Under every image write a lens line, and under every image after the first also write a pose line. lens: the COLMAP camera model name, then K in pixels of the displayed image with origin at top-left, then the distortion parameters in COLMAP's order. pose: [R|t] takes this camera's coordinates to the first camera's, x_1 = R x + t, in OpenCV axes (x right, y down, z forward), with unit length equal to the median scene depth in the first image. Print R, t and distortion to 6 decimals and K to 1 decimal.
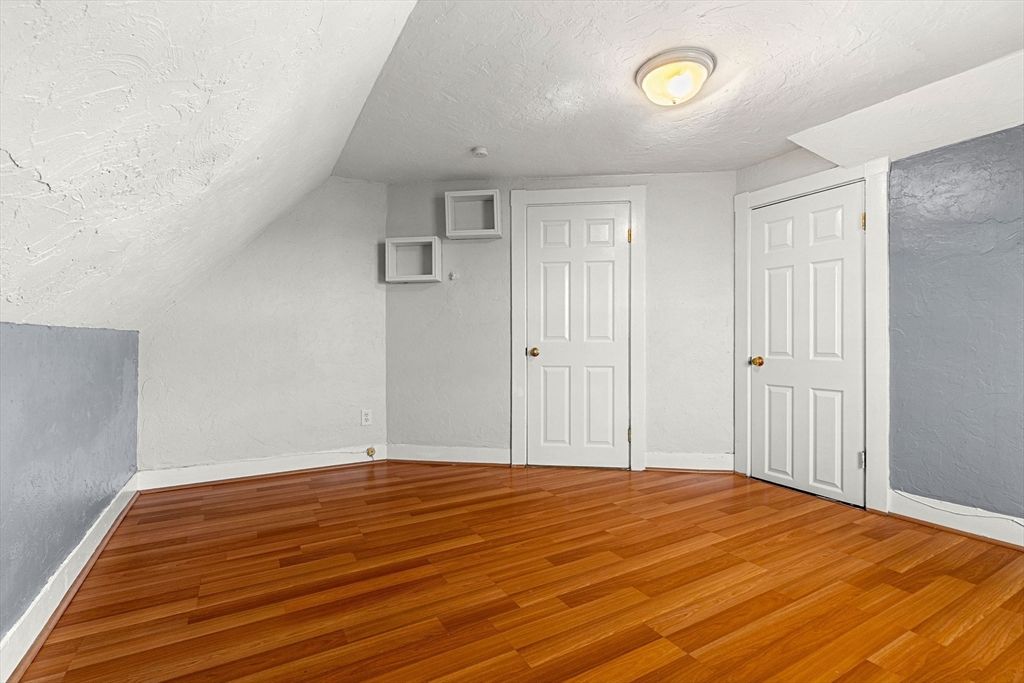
lens RADIAL K [[468.5, 0, 510.2], [0, 468.5, 341.8], [0, 0, 1]] dist [-0.011826, 0.000245]
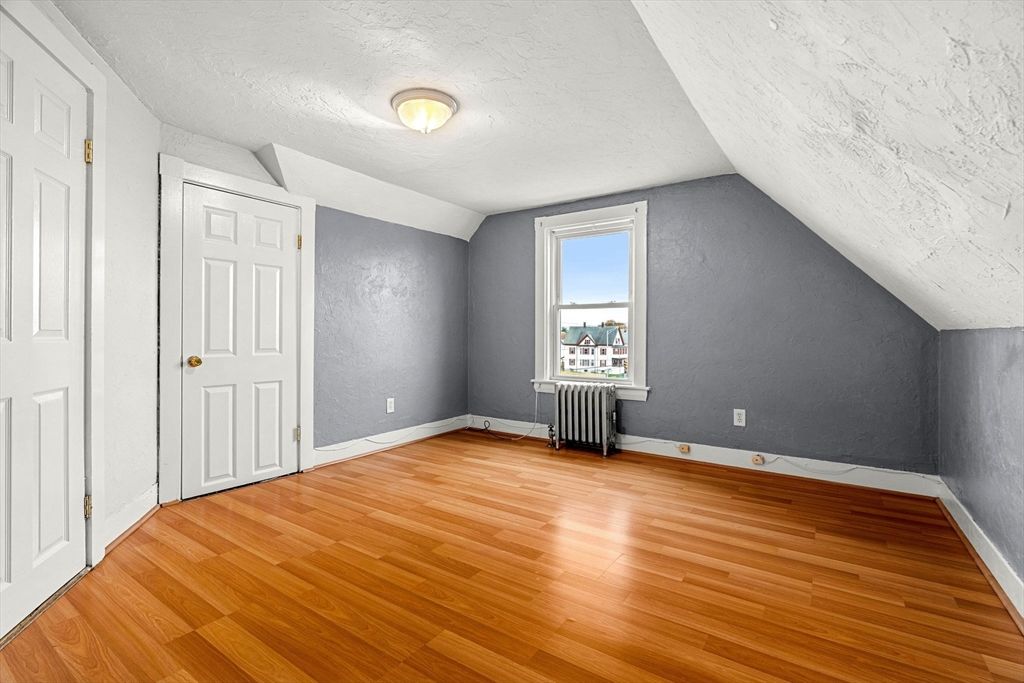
lens RADIAL K [[462.1, 0, 511.1], [0, 462.1, 337.8], [0, 0, 1]] dist [-0.007500, 0.000811]
pose [[-0.424383, -0.005150, 0.905468, -0.624072], [-0.000735, 0.999985, 0.005343, -0.010000], [-0.905482, 0.001602, -0.424381, 1.052913]]
